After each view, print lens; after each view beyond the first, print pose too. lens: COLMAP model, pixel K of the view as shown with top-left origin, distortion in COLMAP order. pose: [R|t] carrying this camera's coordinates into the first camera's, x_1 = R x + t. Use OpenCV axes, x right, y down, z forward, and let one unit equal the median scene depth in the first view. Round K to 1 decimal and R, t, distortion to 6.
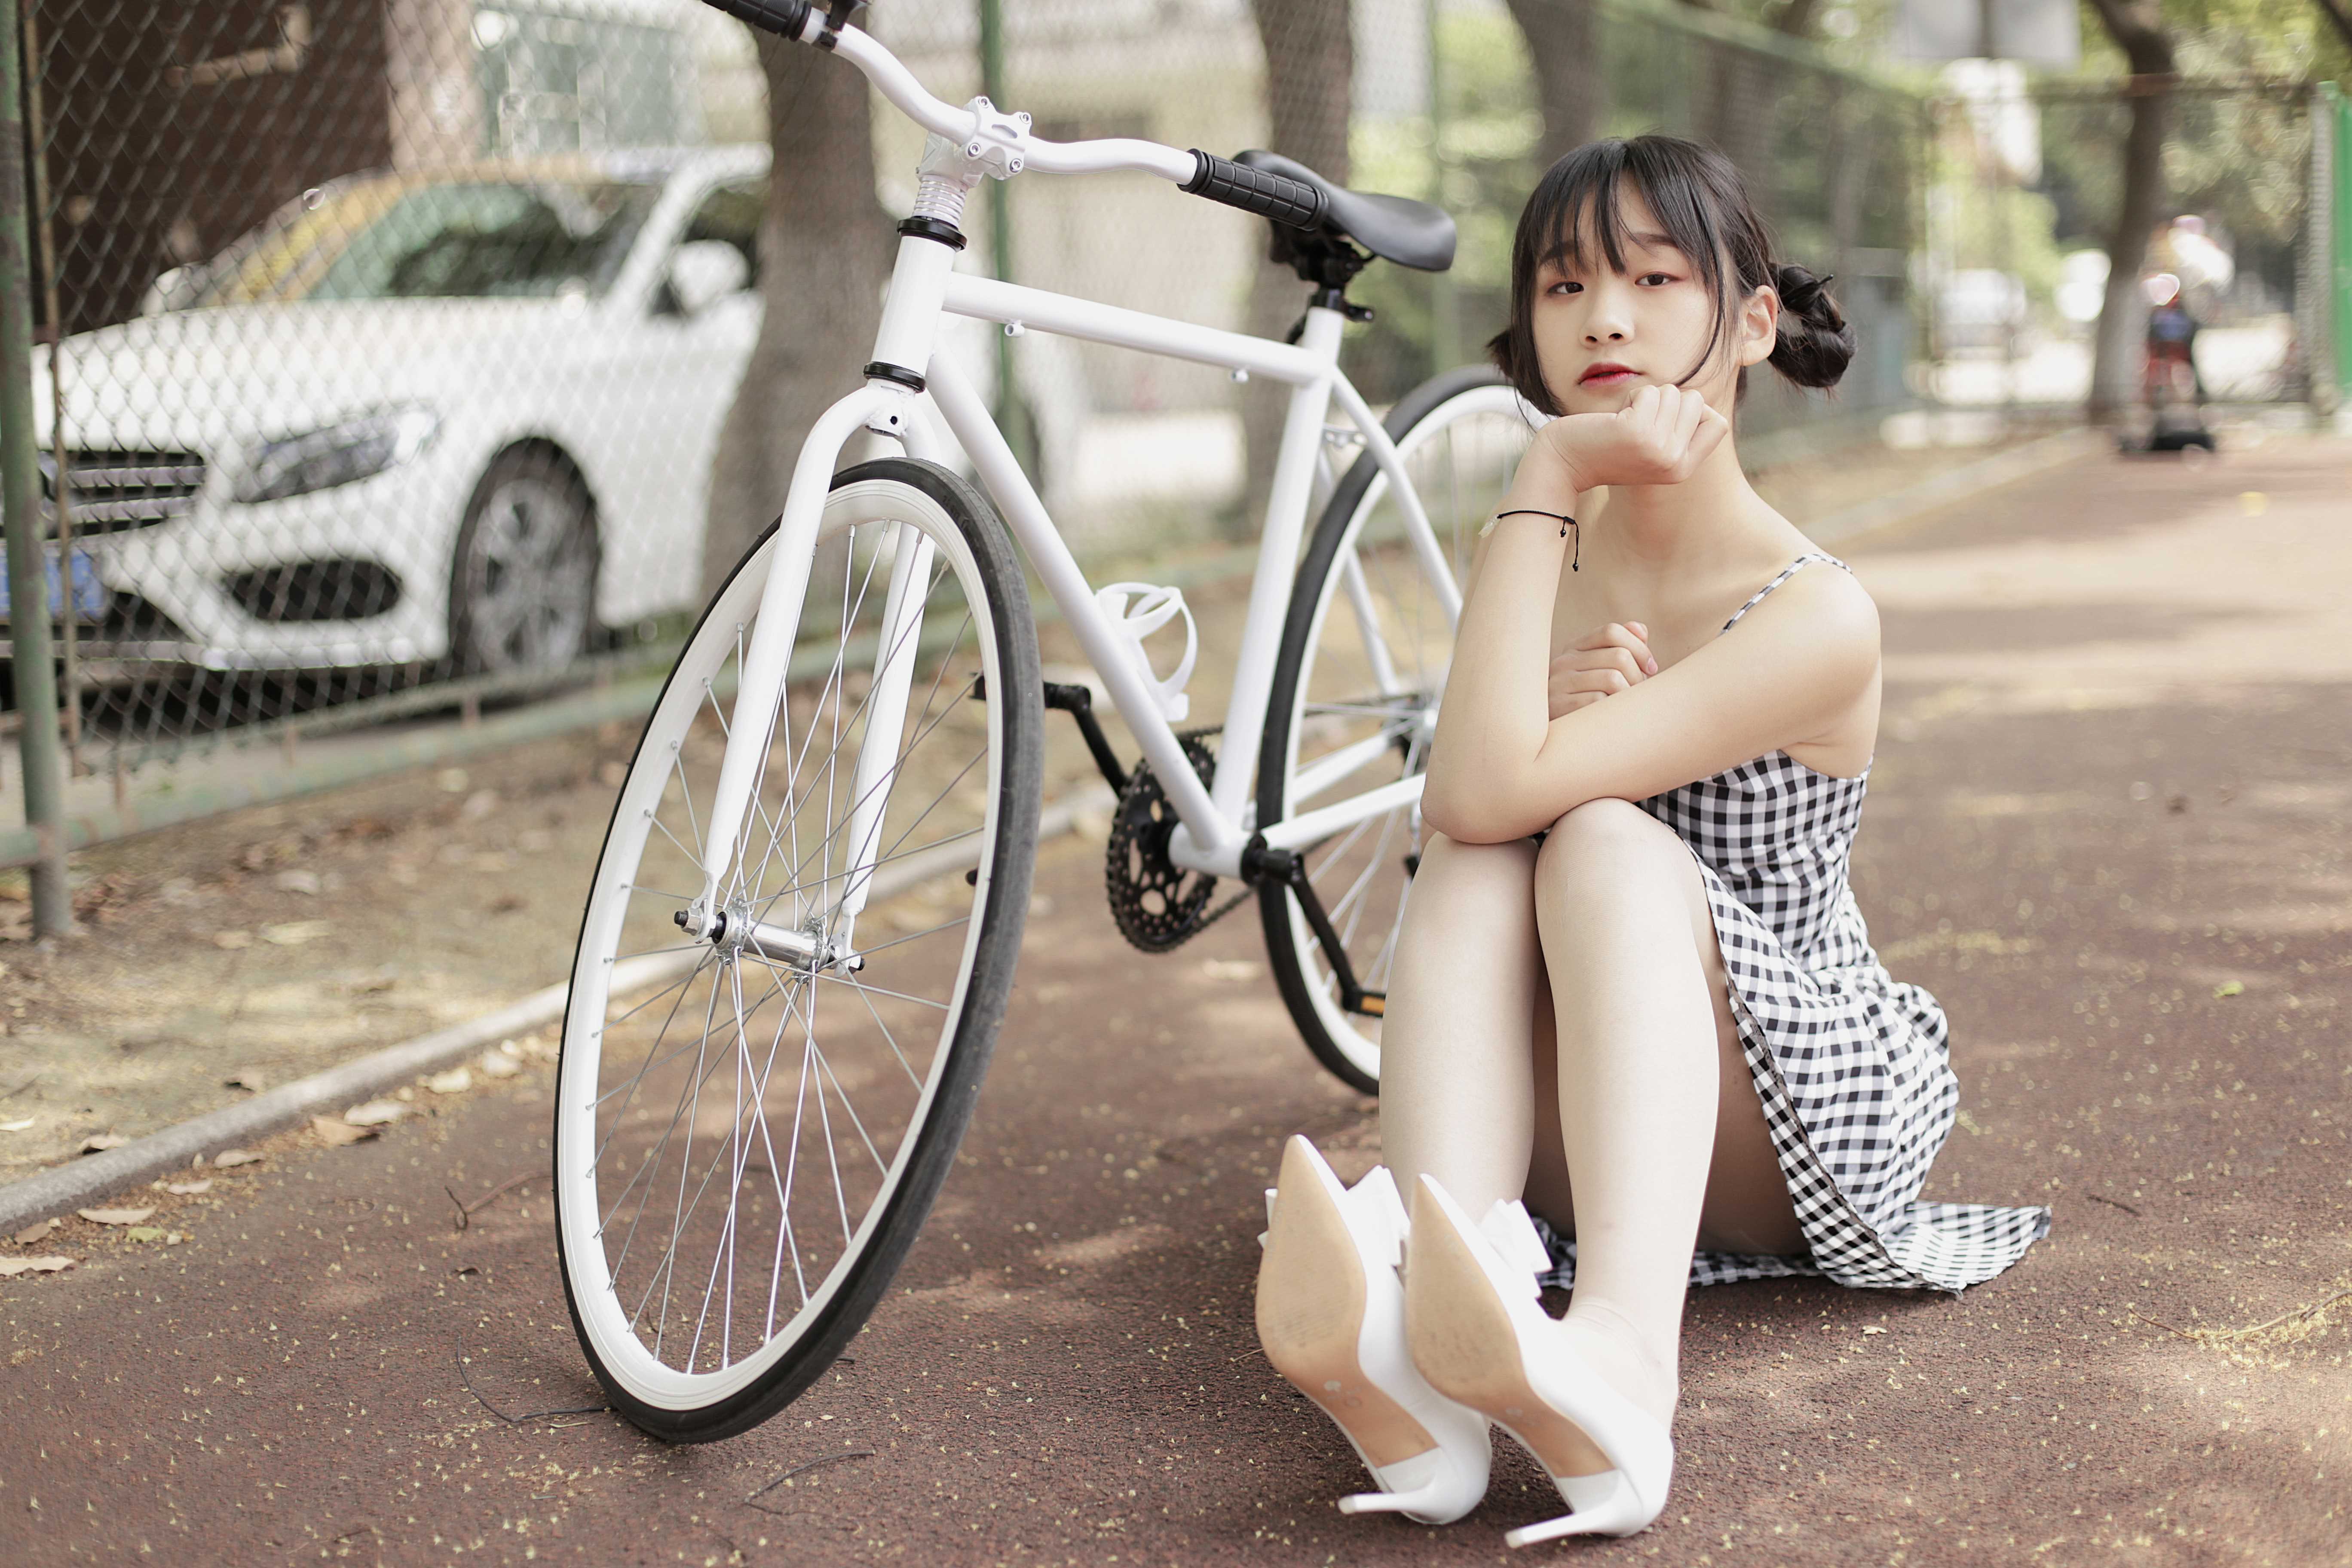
lens RADIAL K [[3450.0, 0, 1132.9], [0, 3450.0, 807.4], [0, 0, 1]] dist [-0.122691, 0.000000]
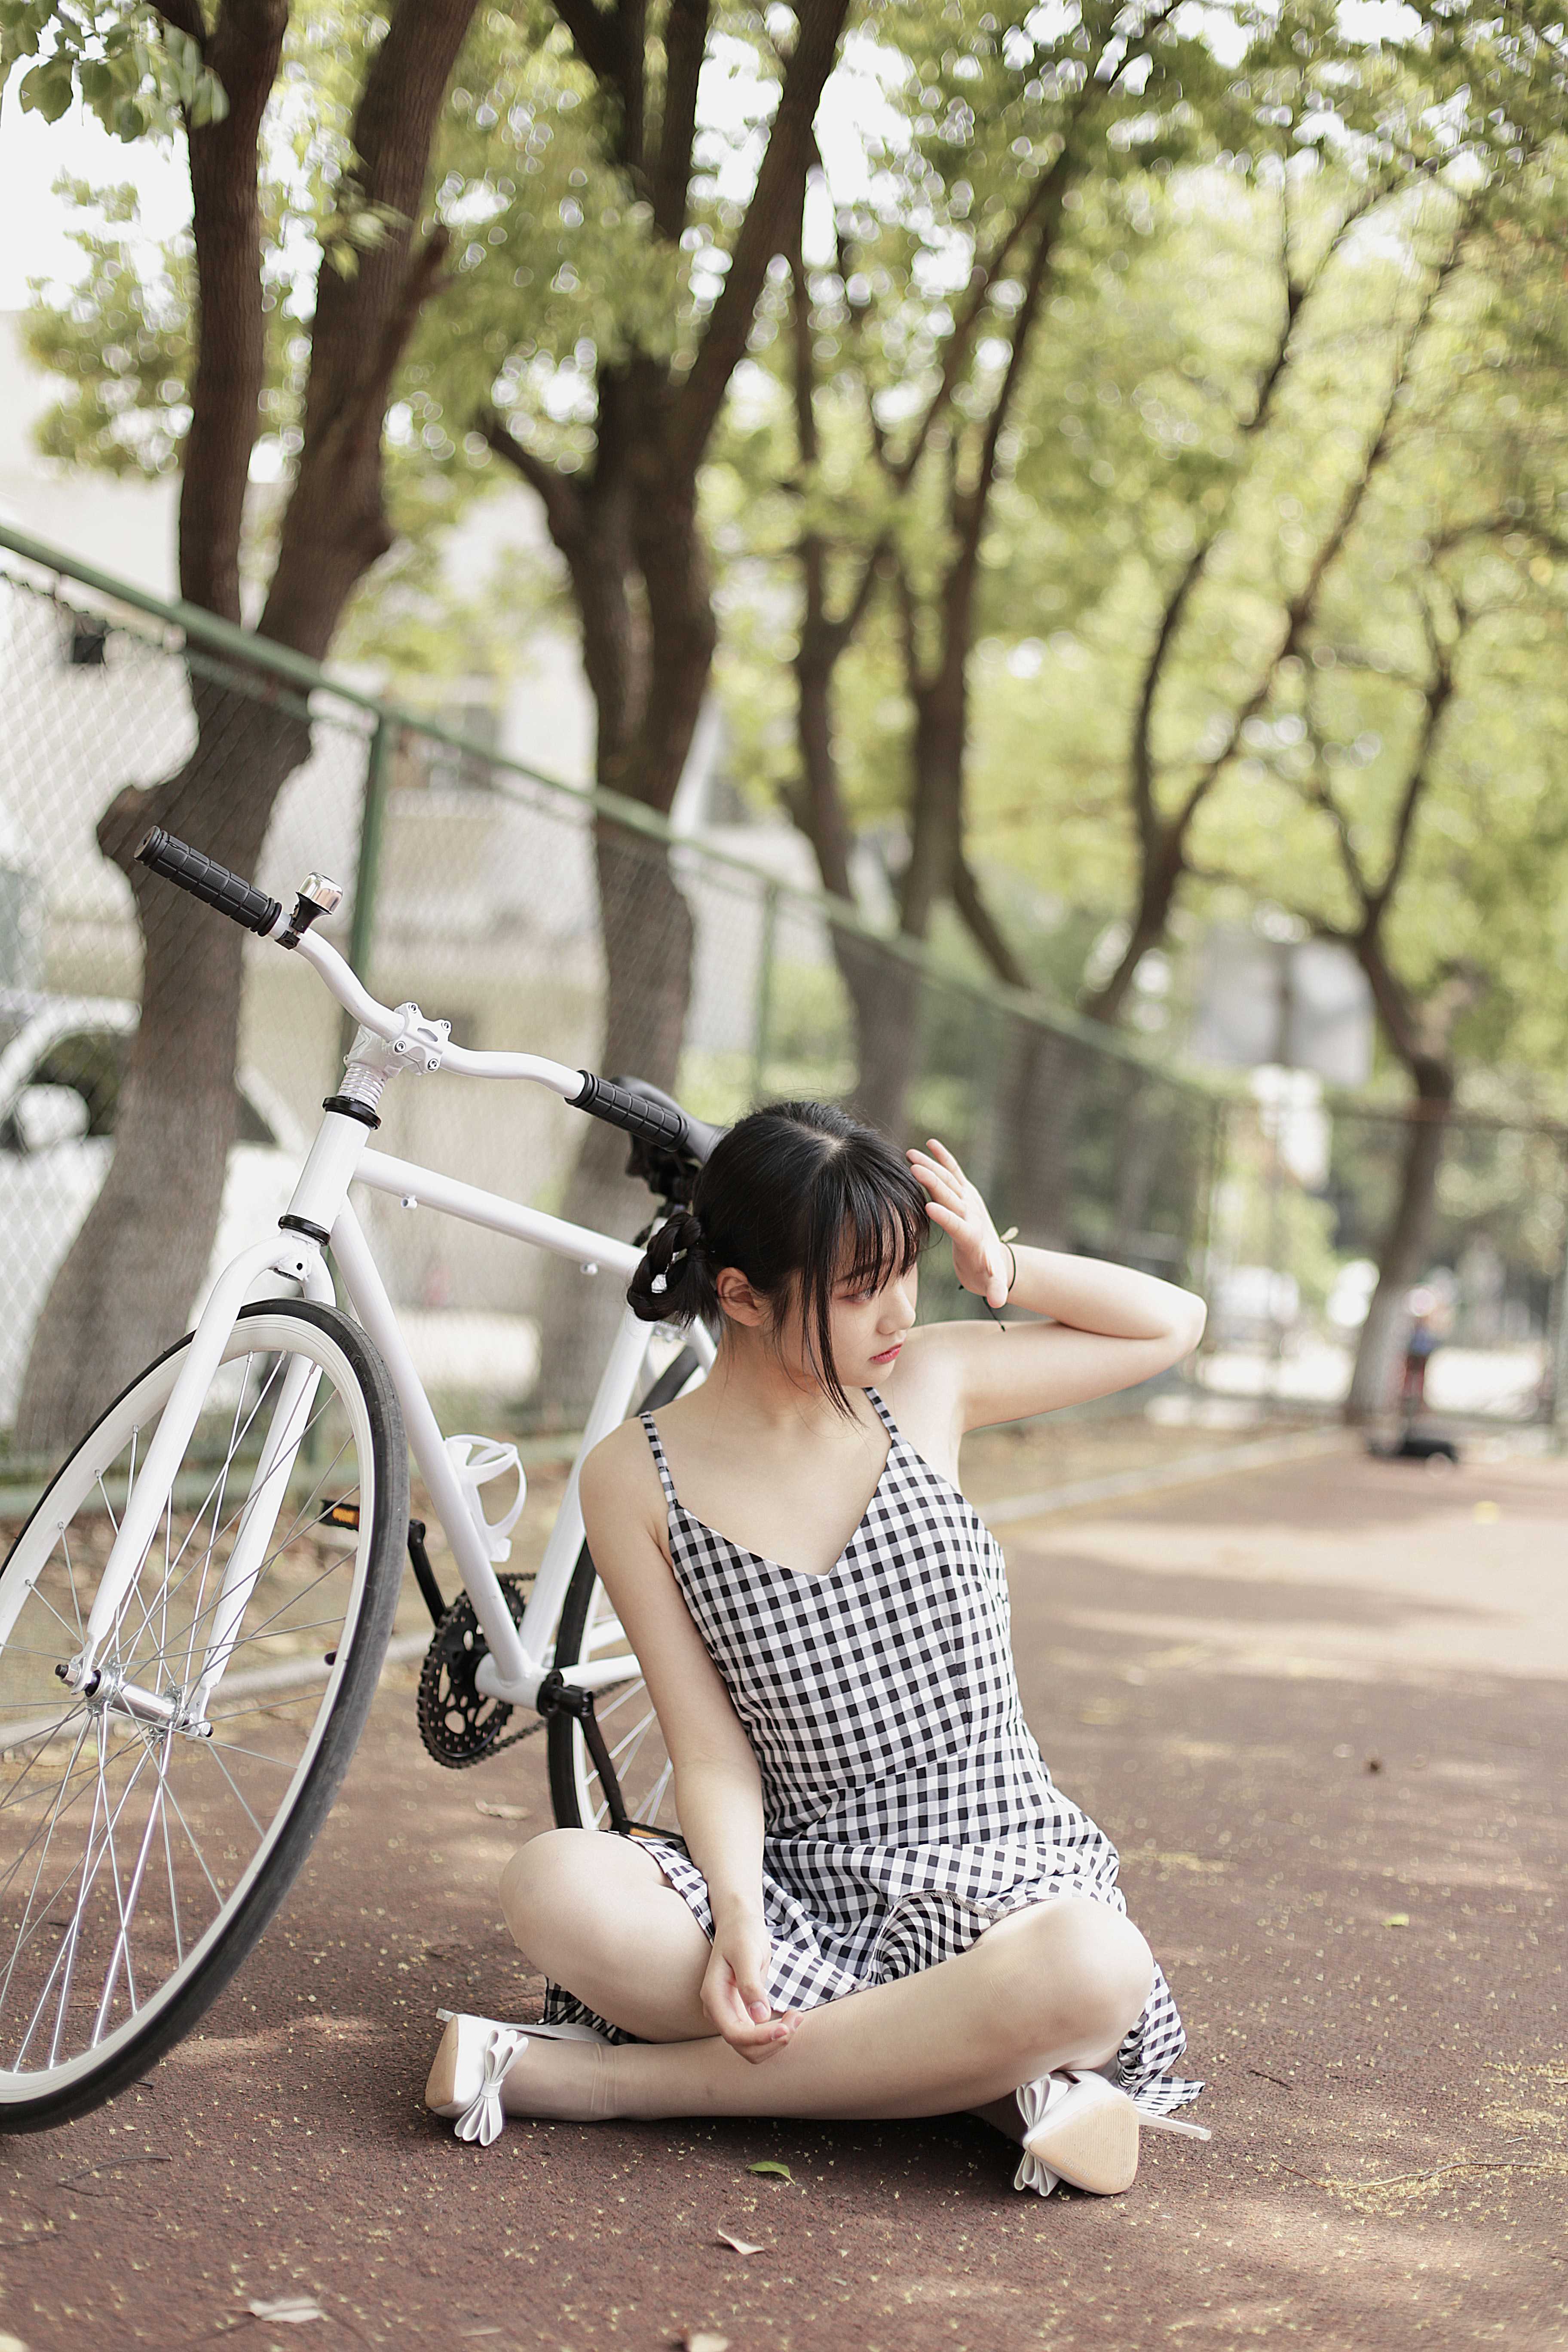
lens RADIAL K [[3450.0, 0, 735.6], [0, 3450.0, 1203.1], [0, 0, 1]] dist [-0.122691, 0.000000]
pose [[0.987895, 0.127556, 0.088281, -0.018398], [-0.112960, 0.981564, -0.154185, 0.018193], [-0.106321, 0.142346, 0.984090, -0.101022]]
